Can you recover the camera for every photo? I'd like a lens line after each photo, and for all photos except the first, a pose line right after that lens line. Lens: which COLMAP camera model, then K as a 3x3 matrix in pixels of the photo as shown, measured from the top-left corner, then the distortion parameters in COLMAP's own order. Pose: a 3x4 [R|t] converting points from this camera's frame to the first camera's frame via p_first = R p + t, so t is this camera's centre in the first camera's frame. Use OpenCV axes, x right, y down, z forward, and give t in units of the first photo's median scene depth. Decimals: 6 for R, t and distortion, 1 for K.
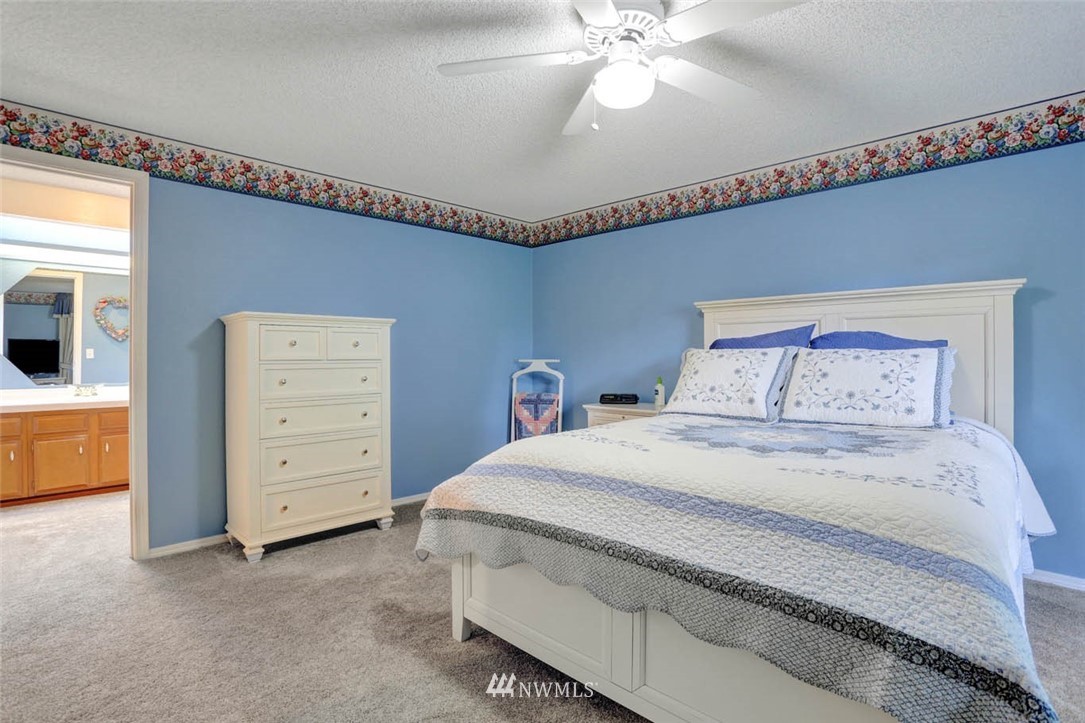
lens RADIAL K [[534.1, 0, 544.6], [0, 534.1, 349.4], [0, 0, 1]] dist [-0.025612, 0.000269]
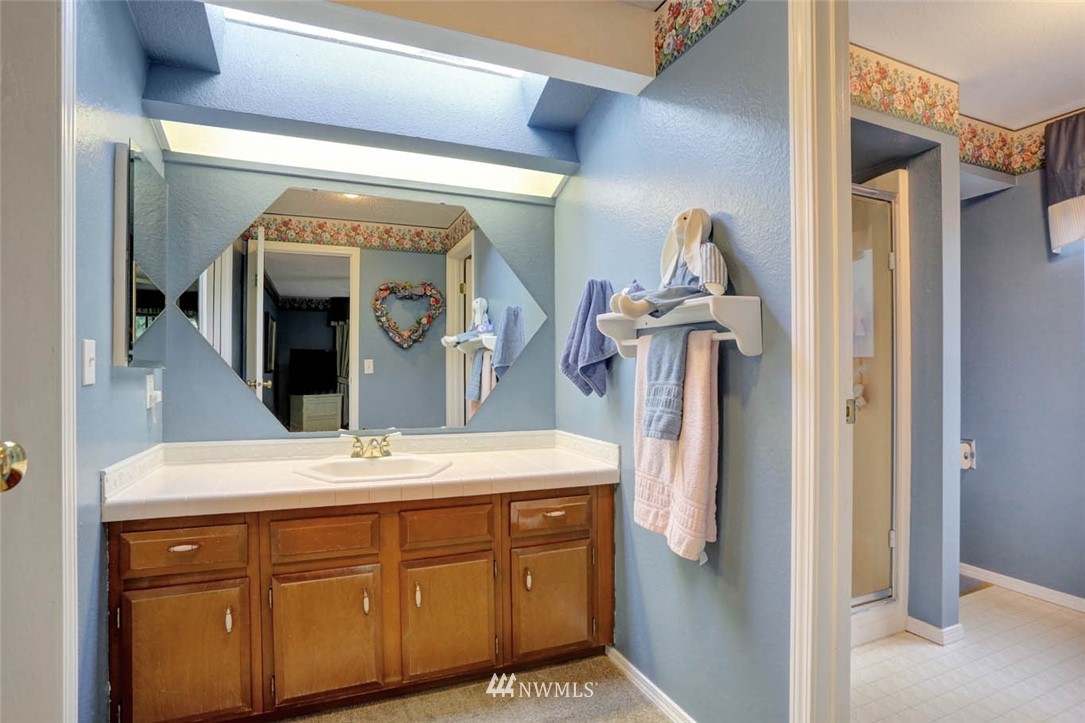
lens RADIAL K [[527.1, 0, 542.5], [0, 527.1, 361.5], [0, 0, 1]] dist [-0.047944, 0.000285]
pose [[0.928925, -0.004273, -0.370243, -0.270657], [0.005746, 0.999979, 0.002876, 0.000634], [0.370223, -0.004799, 0.928930, 0.300735]]
